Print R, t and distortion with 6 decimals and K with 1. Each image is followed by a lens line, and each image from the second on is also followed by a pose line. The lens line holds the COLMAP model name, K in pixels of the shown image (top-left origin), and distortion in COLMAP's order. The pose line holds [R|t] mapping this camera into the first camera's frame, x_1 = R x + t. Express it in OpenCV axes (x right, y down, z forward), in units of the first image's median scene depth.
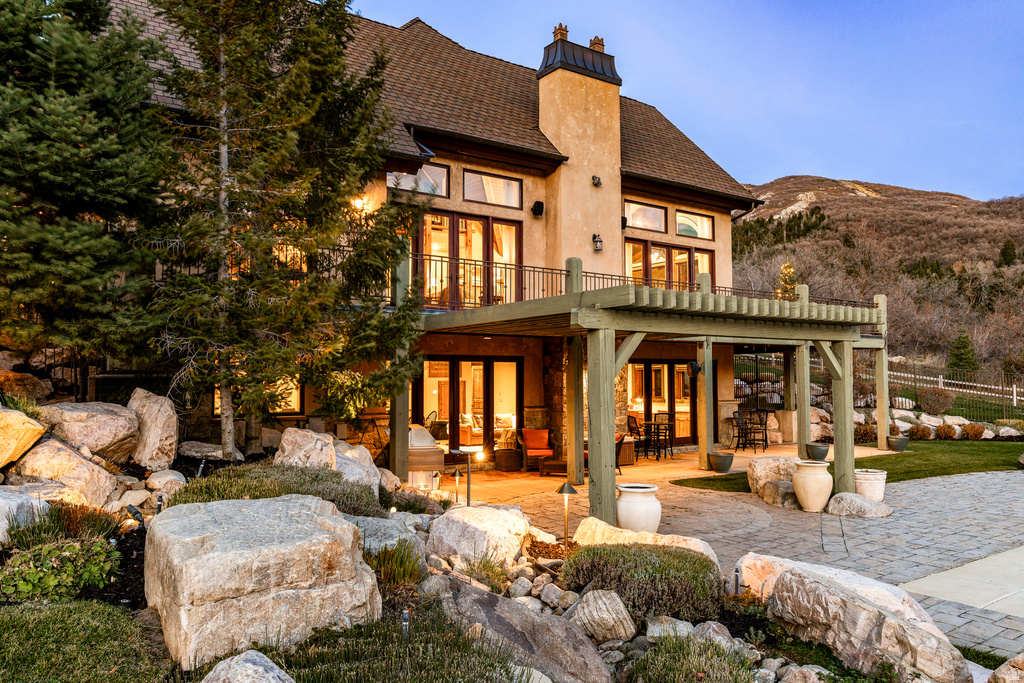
lens RADIAL K [[739.6, 0, 510.6], [0, 739.6, 346.5], [0, 0, 1]] dist [0.009725, -0.007023]
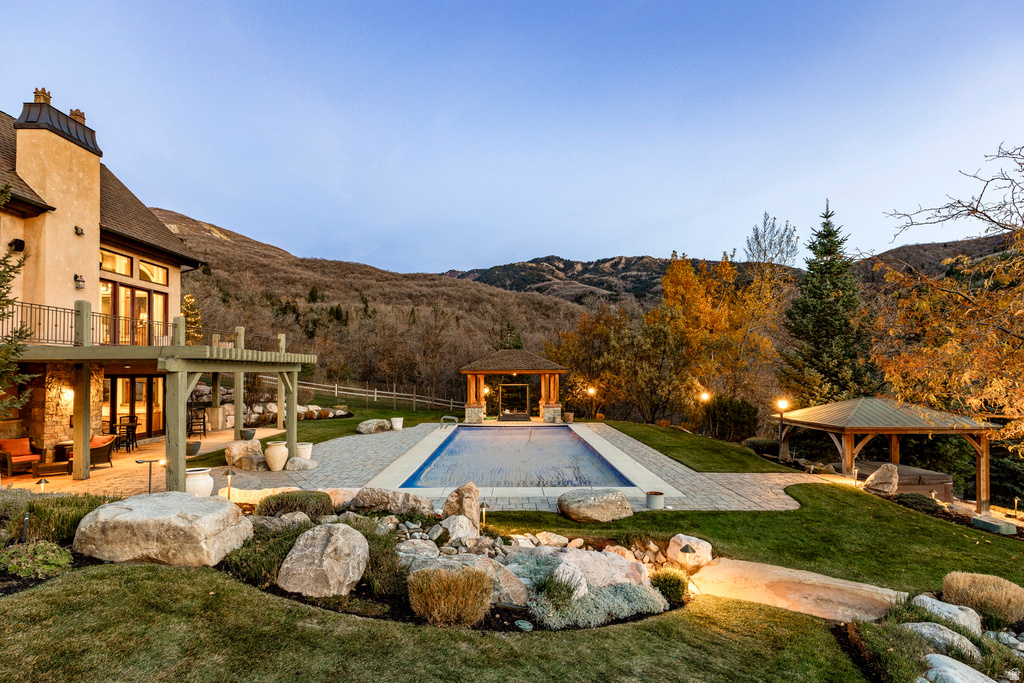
lens RADIAL K [[532.2, 0, 526.4], [0, 532.2, 365.7], [0, 0, 1]] dist [0.001190, -0.000271]
pose [[0.555935, 0.012947, 0.831125, -0.199960], [-0.037870, 0.999235, 0.009766, -0.037328], [-0.830363, -0.036904, 0.556000, -0.111125]]
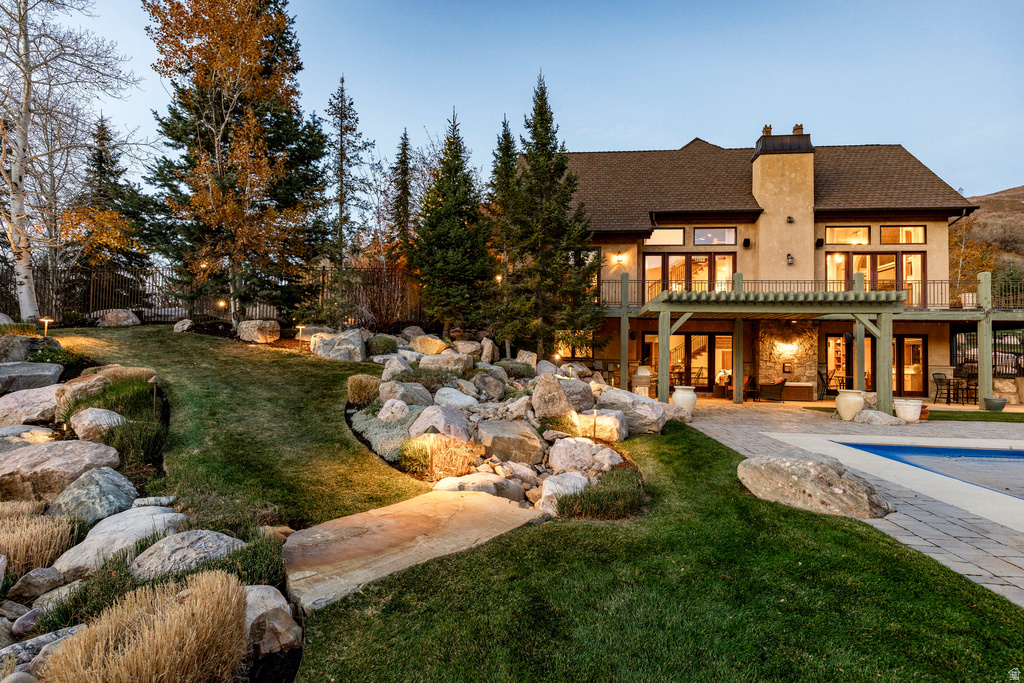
lens RADIAL K [[532.2, 0, 506.8], [0, 532.2, 343.8], [0, 0, 1]] dist [0.001190, -0.000271]
pose [[0.741829, -0.006772, -0.670554, 0.420437], [0.007767, 0.999969, -0.001506, 0.035658], [0.670544, -0.004091, 0.741859, -0.235511]]
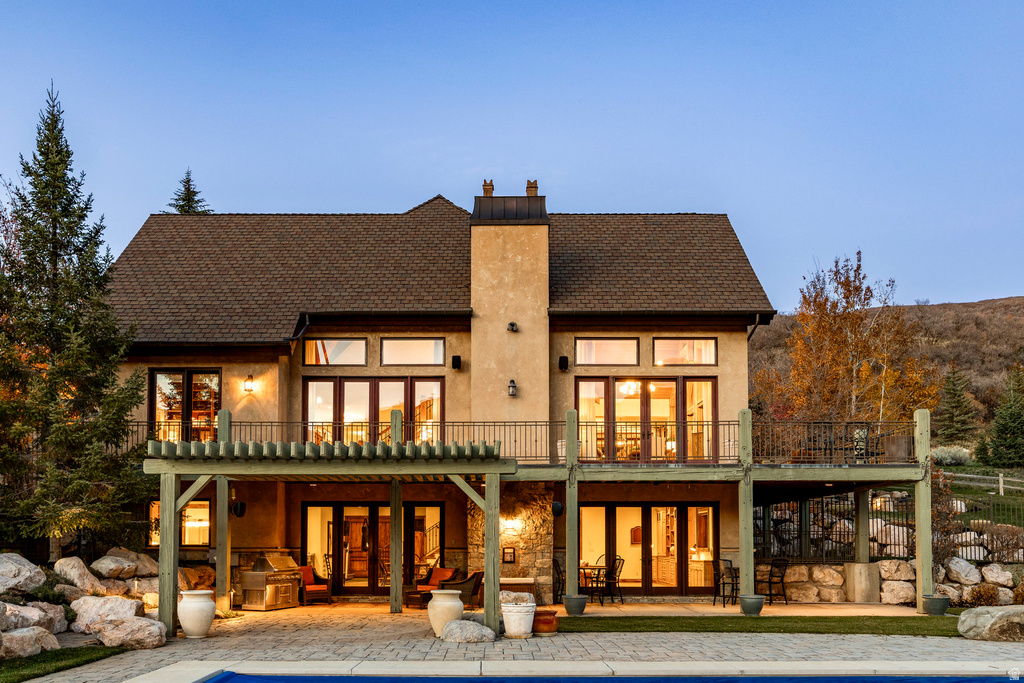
lens RADIAL K [[862.6, 0, 516.2], [0, 862.6, 523.2], [0, 0, 1]] dist [-0.000316, 0.006535]
pose [[0.808060, -0.013675, -0.588941, 0.804887], [0.021797, 0.999740, 0.006694, 0.037297], [0.588696, -0.018247, 0.808148, 0.039981]]
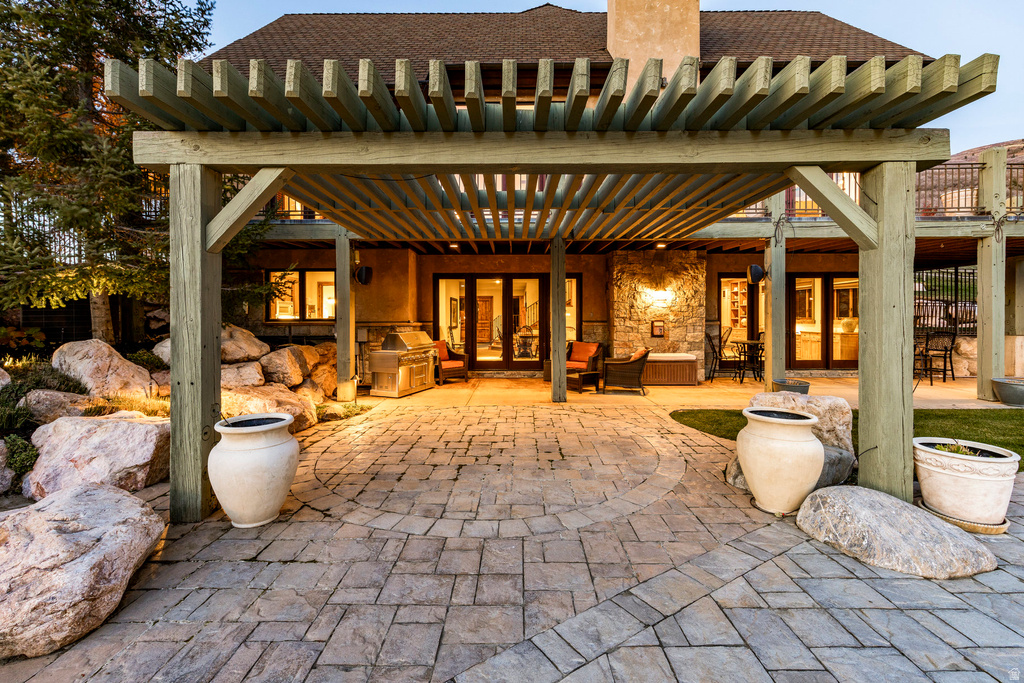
lens RADIAL K [[436.9, 0, 525.6], [0, 436.9, 319.5], [0, 0, 1]] dist [0.007659, 0.000076]
pose [[0.815423, 0.001221, -0.578864, 0.293973], [0.024739, 0.999011, 0.036956, 0.051952], [0.578337, -0.044455, 0.814586, 0.429030]]
